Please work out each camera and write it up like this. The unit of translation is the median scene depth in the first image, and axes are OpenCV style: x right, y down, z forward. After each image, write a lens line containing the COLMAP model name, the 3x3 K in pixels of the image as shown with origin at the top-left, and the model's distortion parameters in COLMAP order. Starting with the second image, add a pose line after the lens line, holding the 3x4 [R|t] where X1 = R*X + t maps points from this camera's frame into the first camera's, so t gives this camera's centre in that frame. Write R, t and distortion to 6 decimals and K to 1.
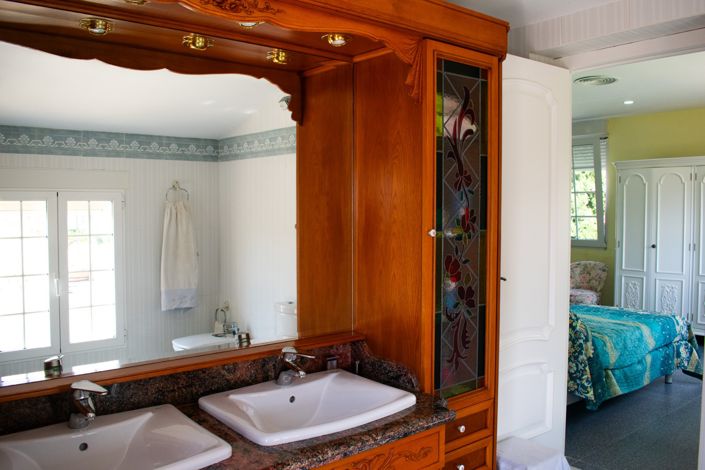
lens RADIAL K [[583.9, 0, 371.1], [0, 583.9, 239.3], [0, 0, 1]] dist [-0.096453, 0.016643]
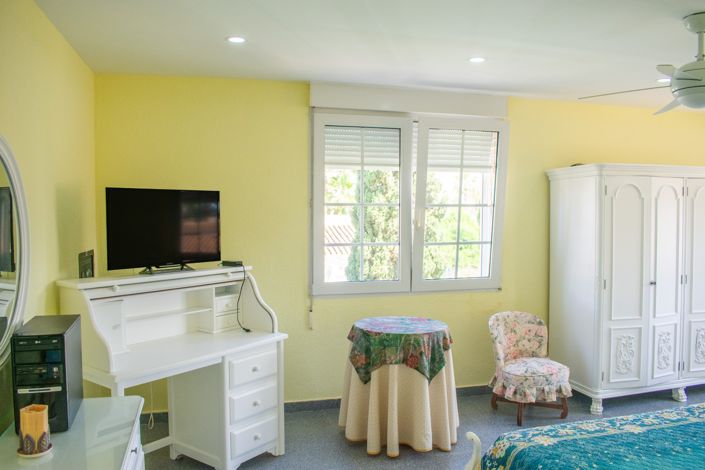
lens RADIAL K [[567.1, 0, 342.1], [0, 567.1, 236.4], [0, 0, 1]] dist [-0.087501, 0.008965]
pose [[0.426762, -0.034662, 0.903699, -0.314325], [0.041650, 0.998958, 0.018646, -0.077689], [-0.903404, 0.029682, 0.427761, 1.044205]]
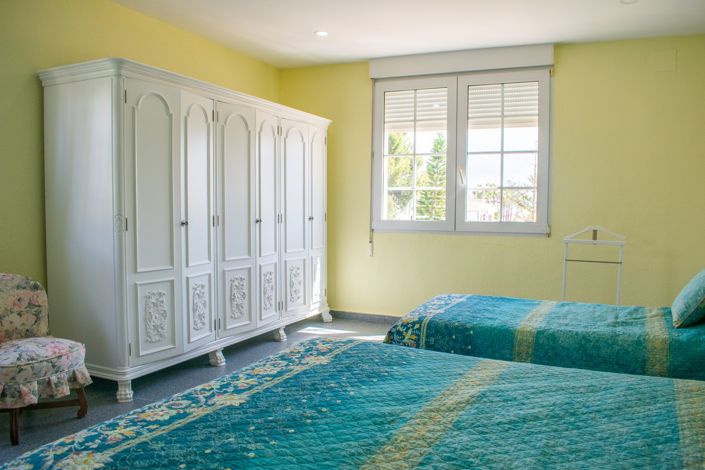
lens RADIAL K [[583.9, 0, 371.1], [0, 583.9, 239.3], [0, 0, 1]] dist [-0.096453, 0.016643]
pose [[-0.440032, -0.052401, 0.896452, -0.122962], [0.030893, 0.996822, 0.073432, -0.009785], [-0.897451, 0.060007, -0.437014, 1.076041]]
